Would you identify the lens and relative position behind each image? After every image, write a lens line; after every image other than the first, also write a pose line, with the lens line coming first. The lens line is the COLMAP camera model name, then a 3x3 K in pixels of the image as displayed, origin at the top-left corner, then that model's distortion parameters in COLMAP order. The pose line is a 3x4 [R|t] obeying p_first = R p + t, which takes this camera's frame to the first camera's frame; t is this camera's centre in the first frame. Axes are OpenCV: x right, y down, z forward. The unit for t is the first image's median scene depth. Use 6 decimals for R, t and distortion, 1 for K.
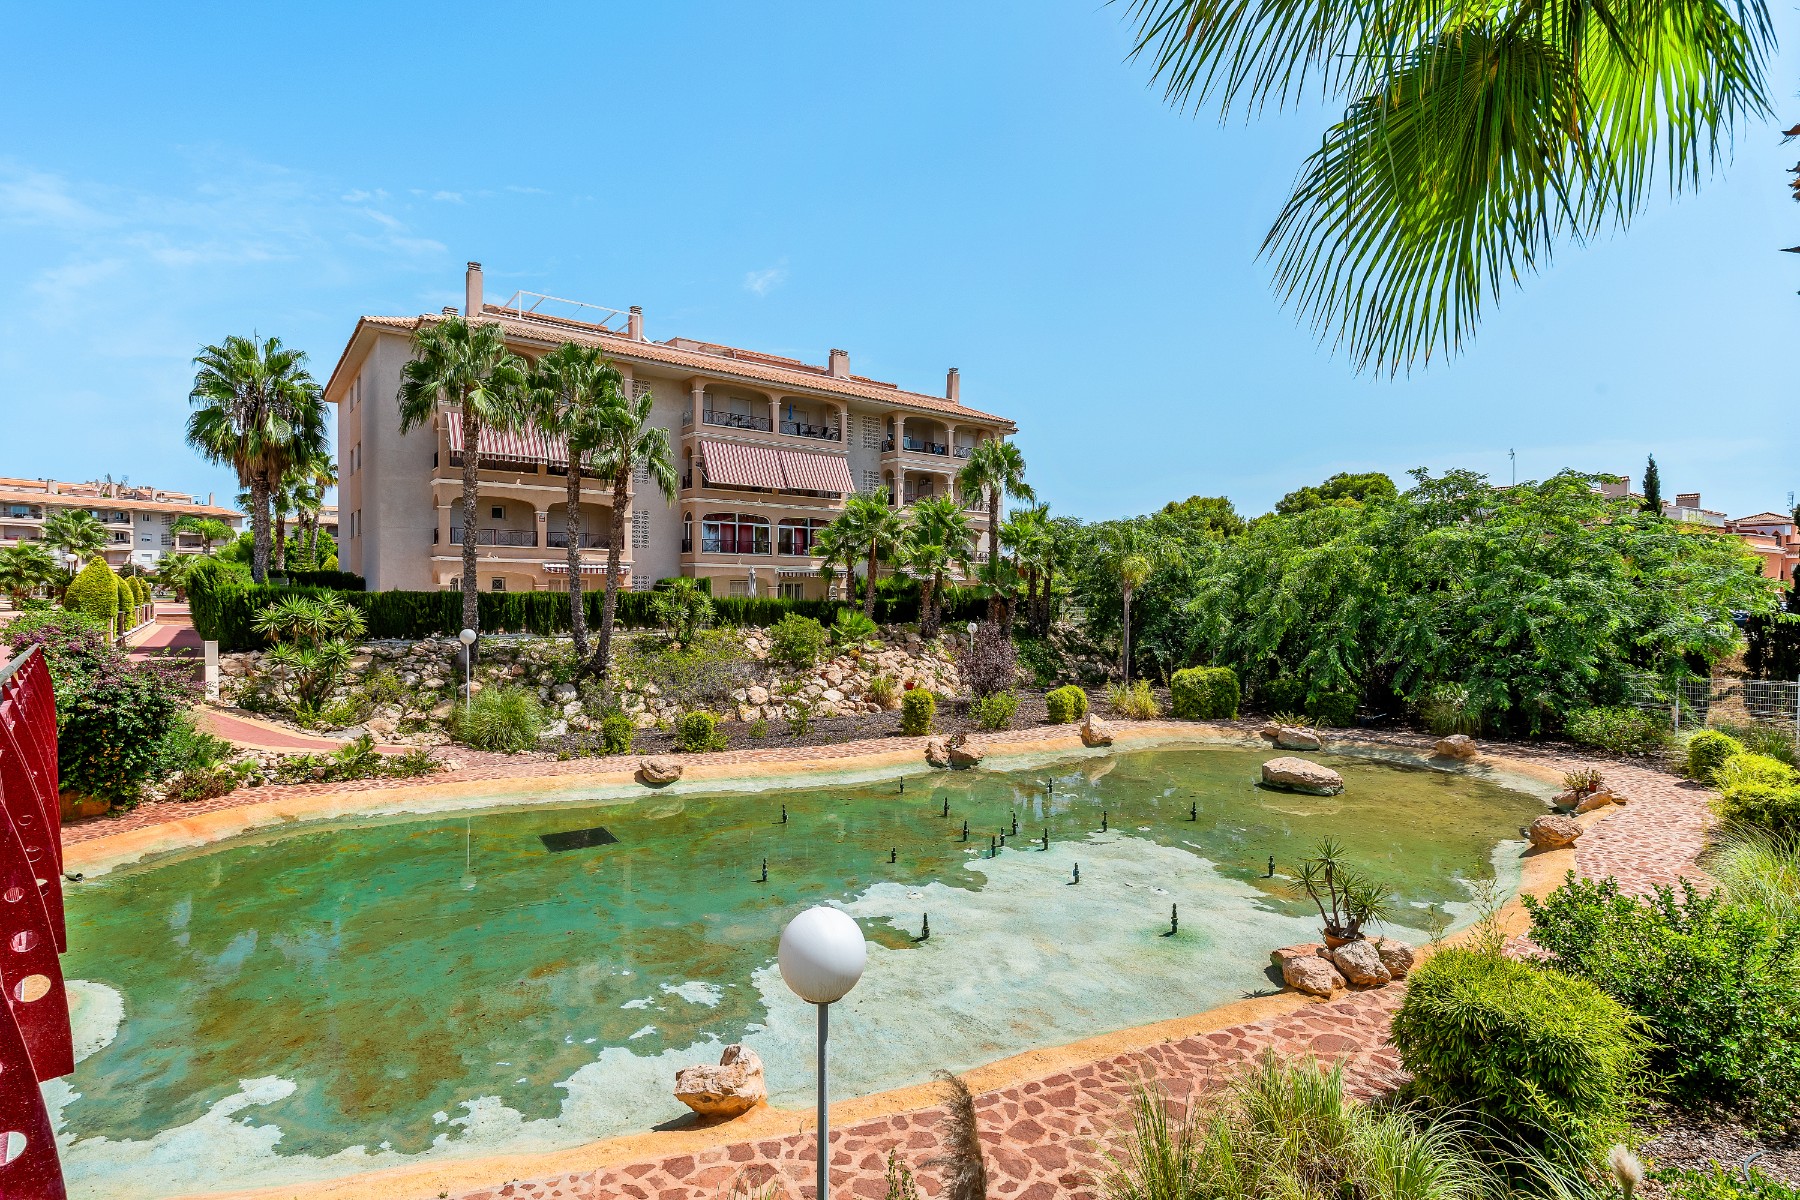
lens RADIAL K [[857.0, 0, 897.6], [0, 857.0, 606.1], [0, 0, 1]] dist [-0.000926, 0.000201]
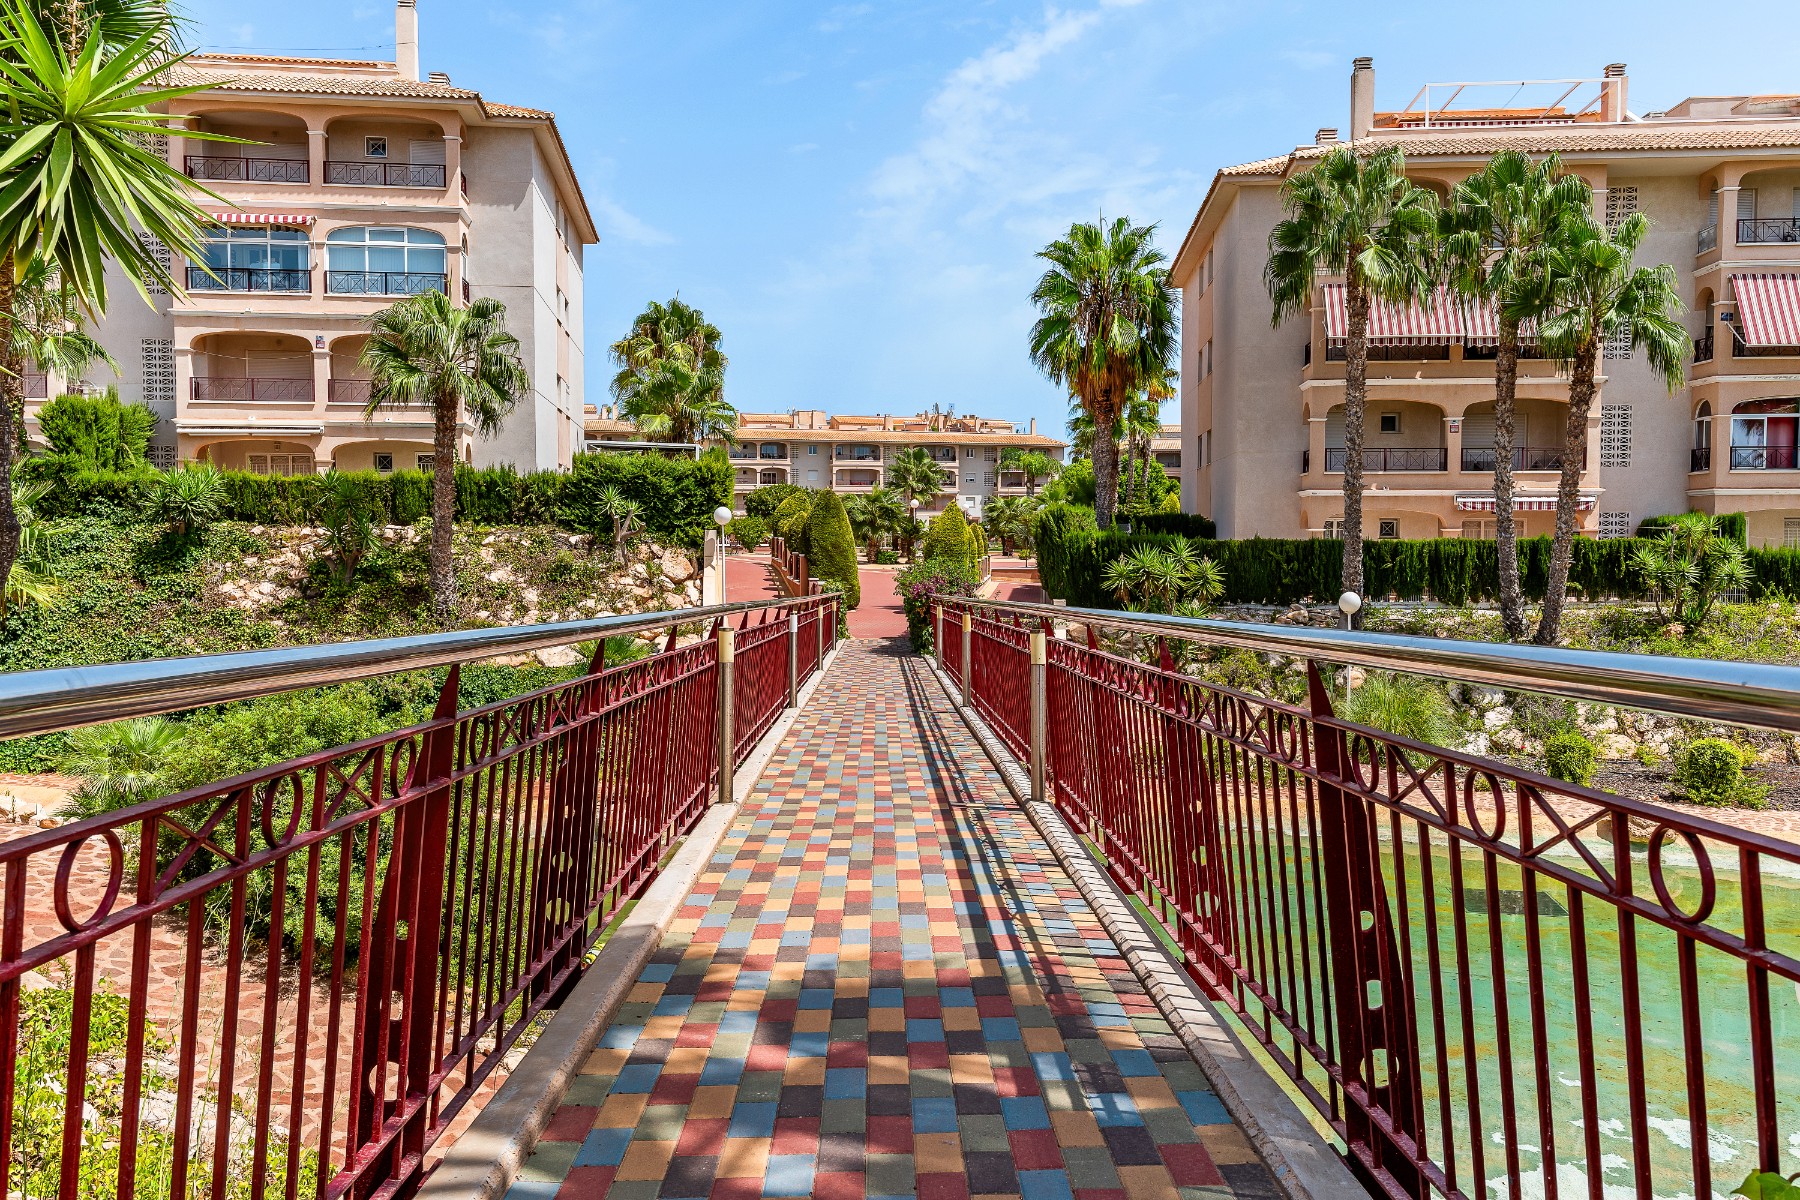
lens RADIAL K [[1432.4, 0, 902.2], [0, 1432.4, 599.1], [0, 0, 1]] dist [0.008758, -0.007120]
pose [[0.731097, 0.023355, -0.681874, 0.029335], [-0.008537, 0.999649, 0.025085, 0.005283], [0.682220, -0.012519, 0.731039, -0.098984]]
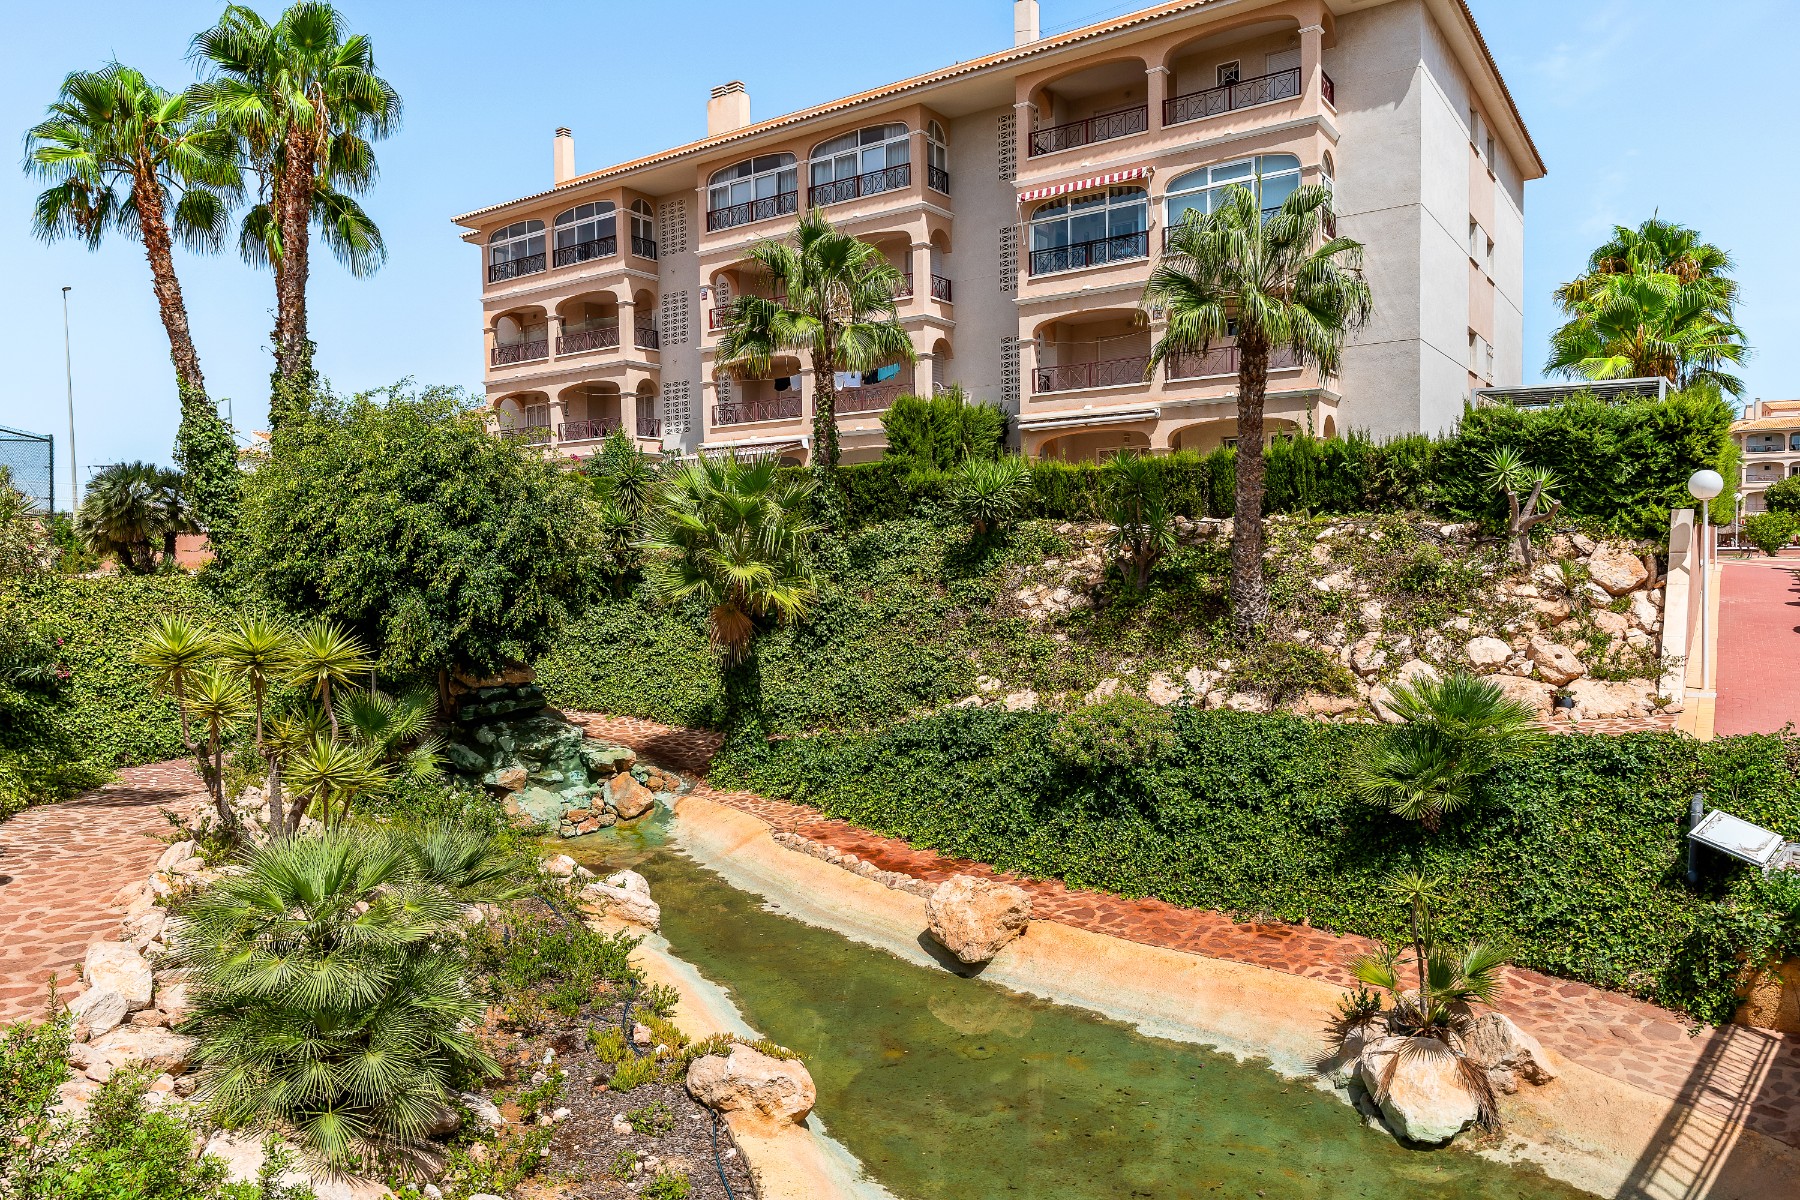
lens RADIAL K [[1169.3, 0, 904.9], [0, 1169.3, 600.3], [0, 0, 1]] dist [-0.004069, 0.005887]
pose [[0.073121, 0.030079, -0.996869, -0.297252], [-0.004855, 0.999544, 0.029804, 0.009435], [0.997311, 0.002661, 0.073234, 0.192407]]
